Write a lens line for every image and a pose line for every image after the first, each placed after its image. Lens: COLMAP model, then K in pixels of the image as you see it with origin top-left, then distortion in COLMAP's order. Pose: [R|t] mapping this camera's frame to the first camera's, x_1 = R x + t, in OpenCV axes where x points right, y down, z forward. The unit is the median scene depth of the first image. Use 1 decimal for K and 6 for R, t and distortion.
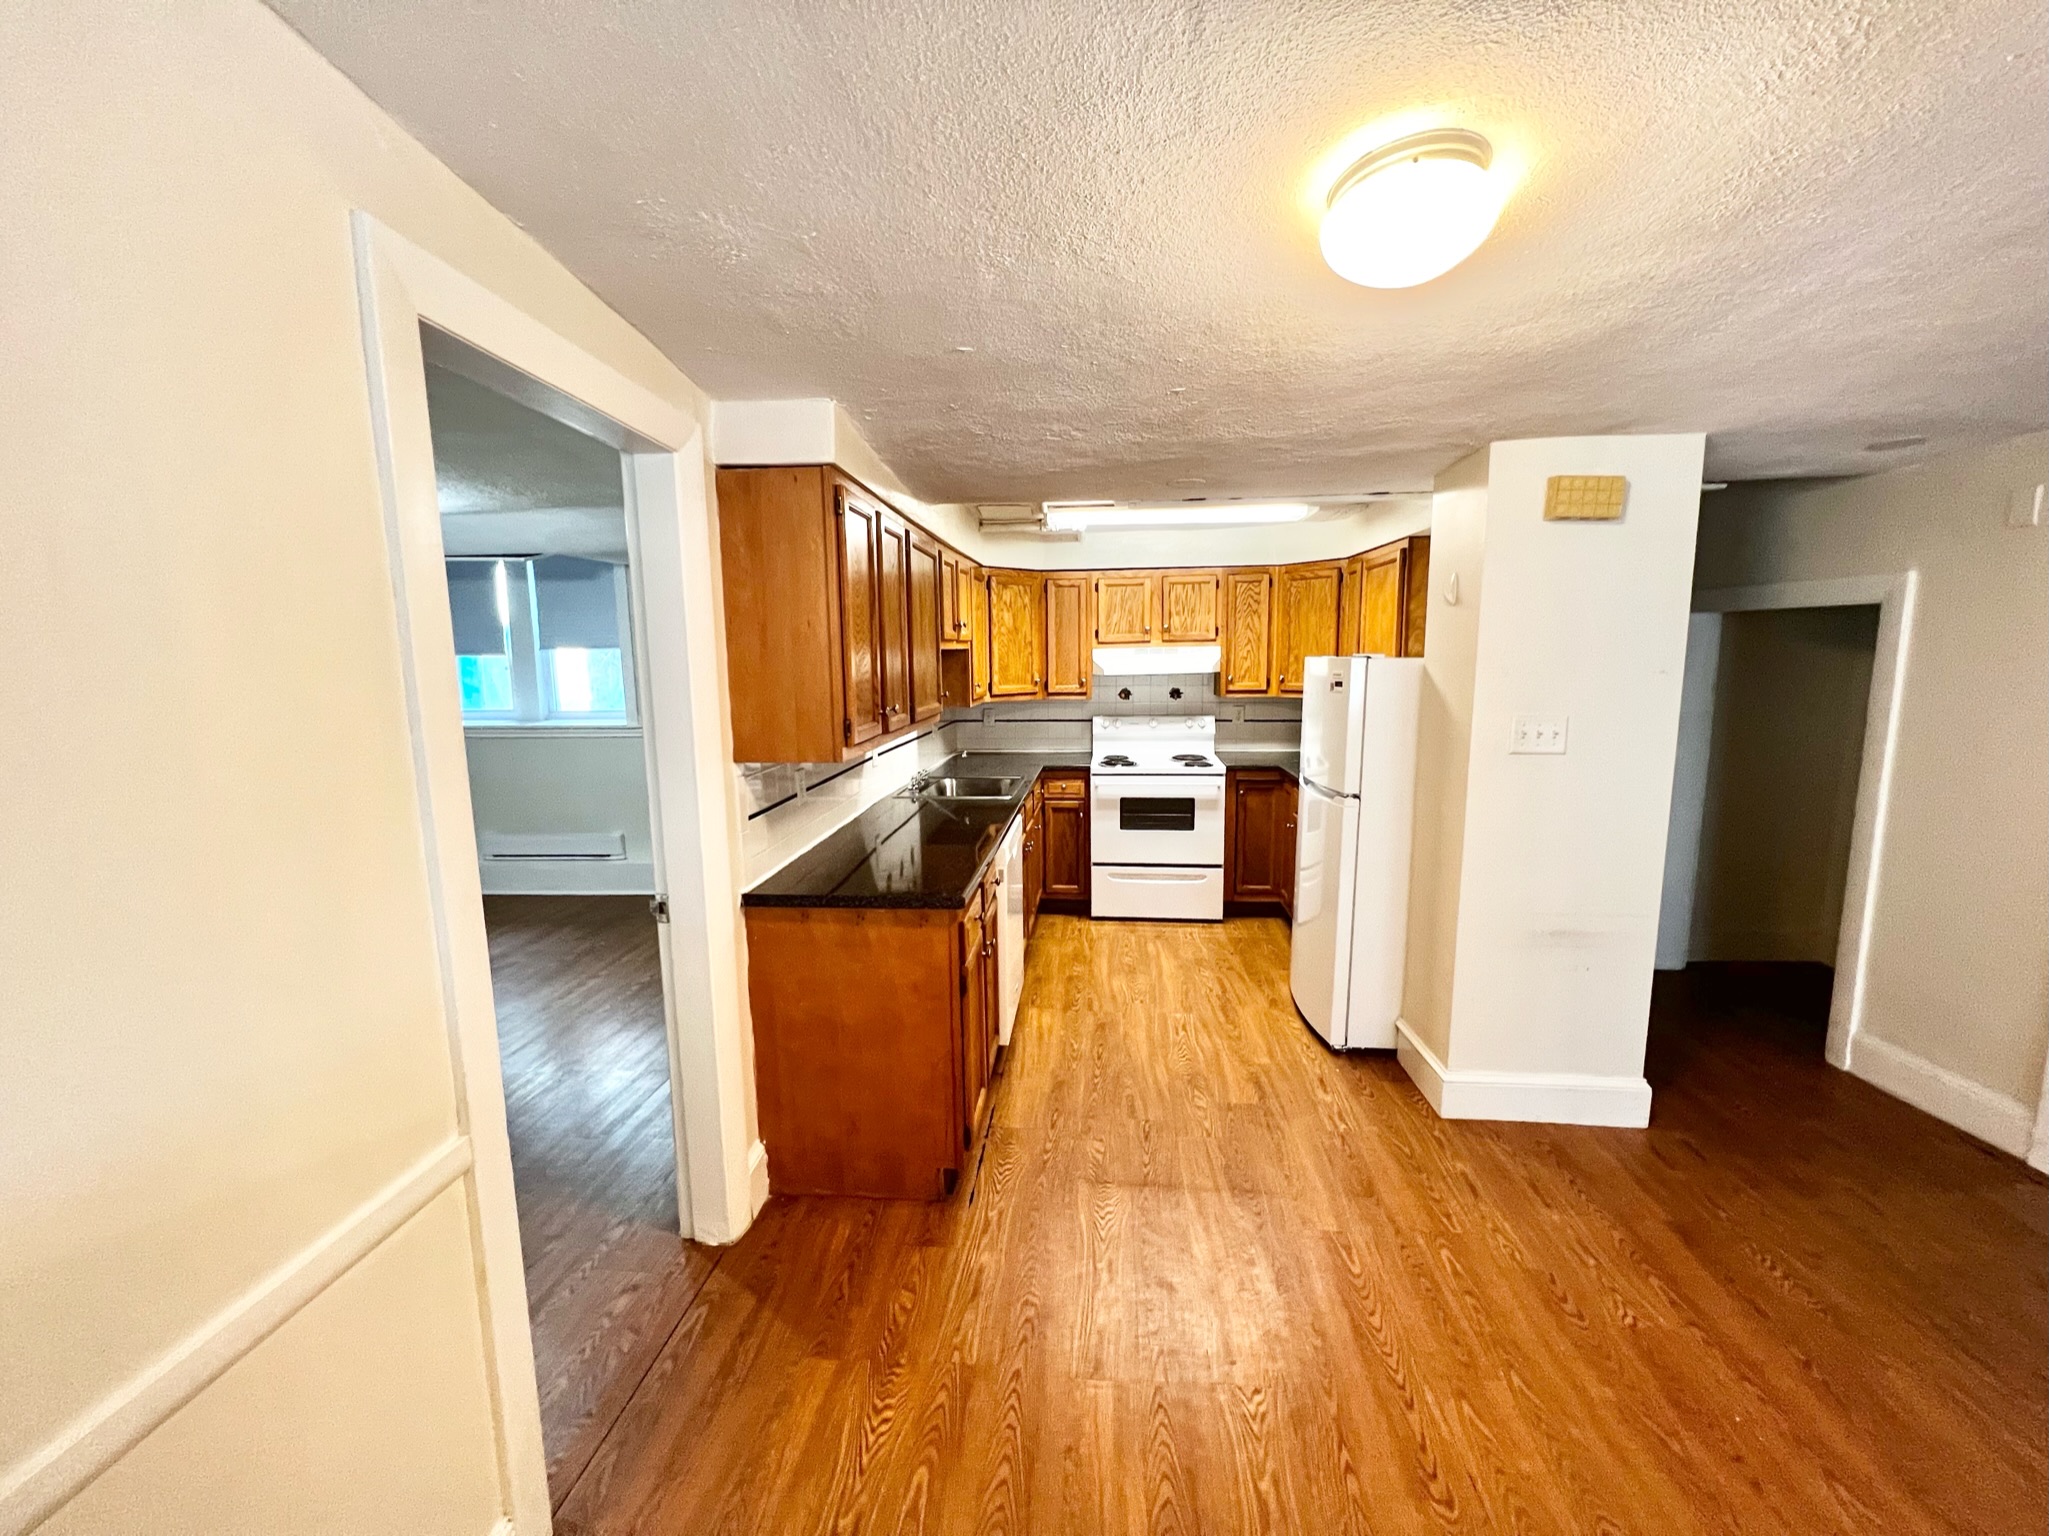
lens RADIAL K [[816.2, 0, 1014.5], [0, 816.2, 773.7], [0, 0, 1]] dist [-0.002685, 0.000680]
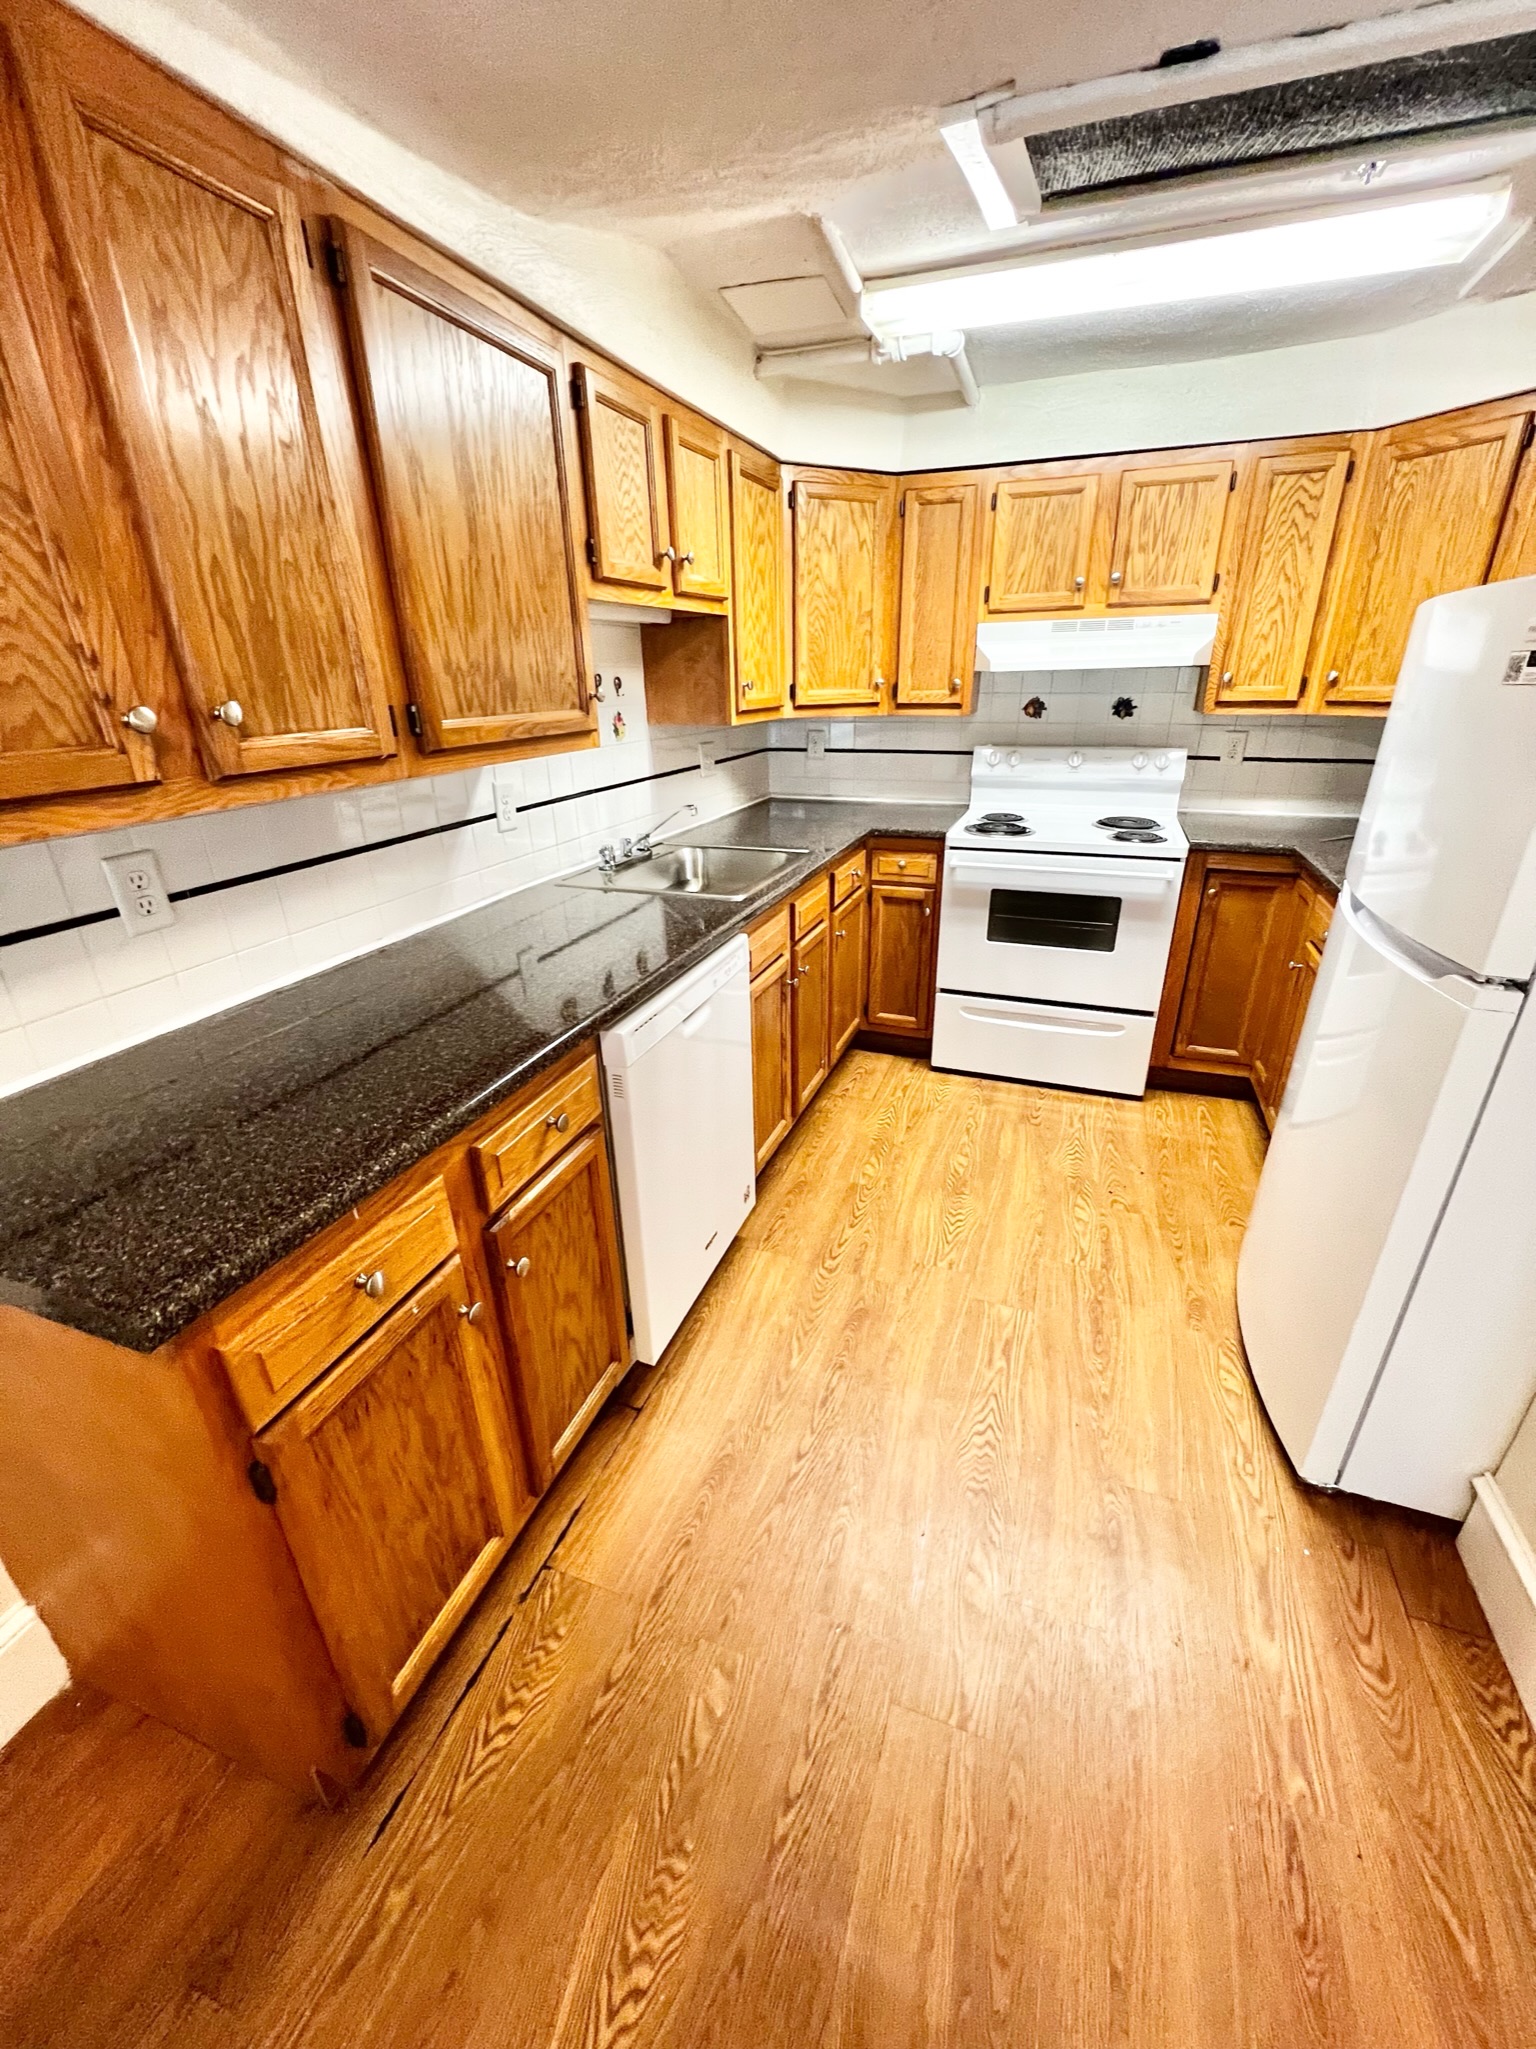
lens RADIAL K [[816.2, 0, 768.0], [0, 816.2, 1024.5], [0, 0, 1]] dist [-0.002685, 0.000680]
pose [[0.970797, 0.094131, -0.220662, 0.109902], [-0.033745, 0.964241, 0.262870, -0.026263], [0.237516, -0.247747, 0.939259, 0.362468]]
